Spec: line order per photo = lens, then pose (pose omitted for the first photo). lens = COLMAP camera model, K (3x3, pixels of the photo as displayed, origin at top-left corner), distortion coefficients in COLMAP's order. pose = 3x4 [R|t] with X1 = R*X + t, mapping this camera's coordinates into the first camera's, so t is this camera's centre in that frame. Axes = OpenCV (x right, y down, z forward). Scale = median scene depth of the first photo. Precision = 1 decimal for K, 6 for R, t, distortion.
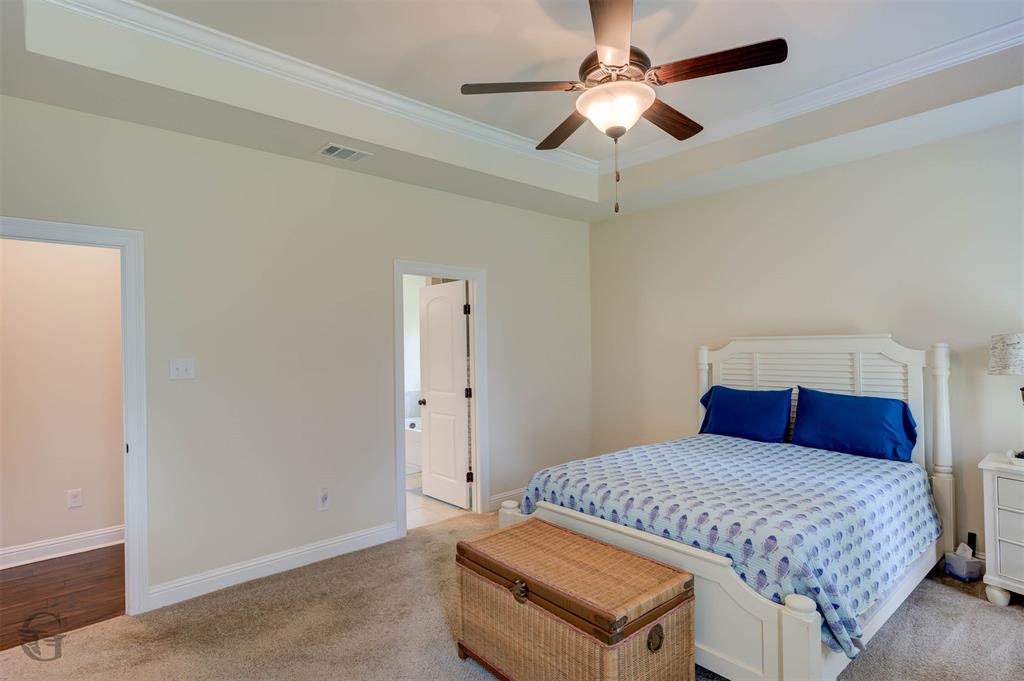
lens RADIAL K [[528.4, 0, 512.9], [0, 528.4, 341.2], [0, 0, 1]] dist [0.006642, -0.003336]
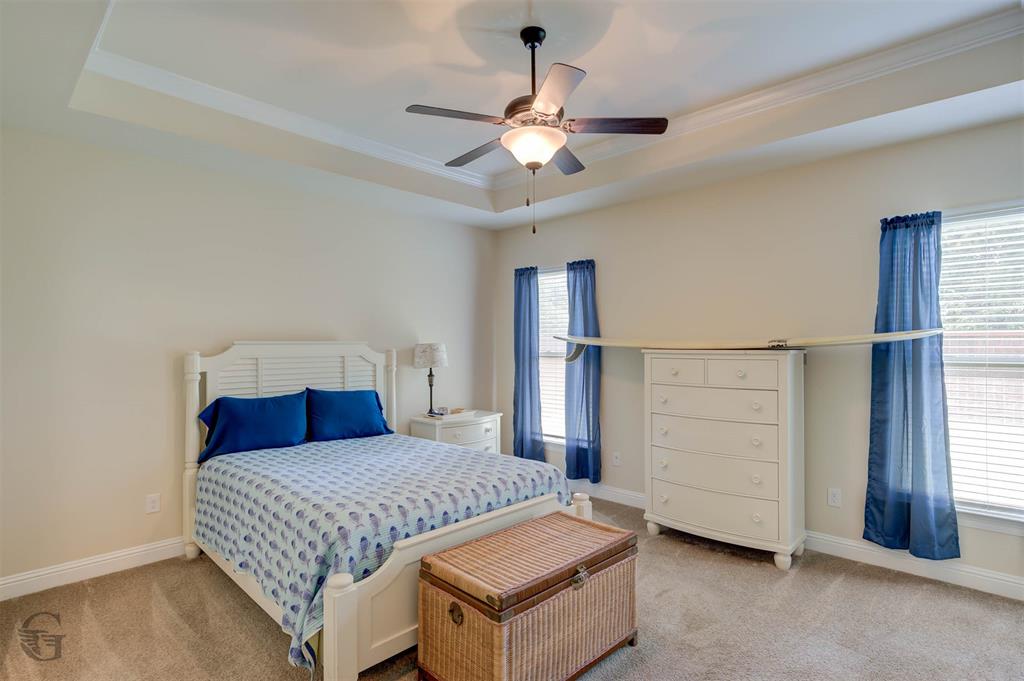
lens RADIAL K [[528.4, 0, 513.0], [0, 528.4, 341.3], [0, 0, 1]] dist [0.006642, -0.003336]
pose [[-0.082360, 0.022118, 0.996357, -0.635269], [-0.000505, 0.999753, -0.022236, 0.015134], [-0.996603, -0.002335, -0.082328, 0.746726]]
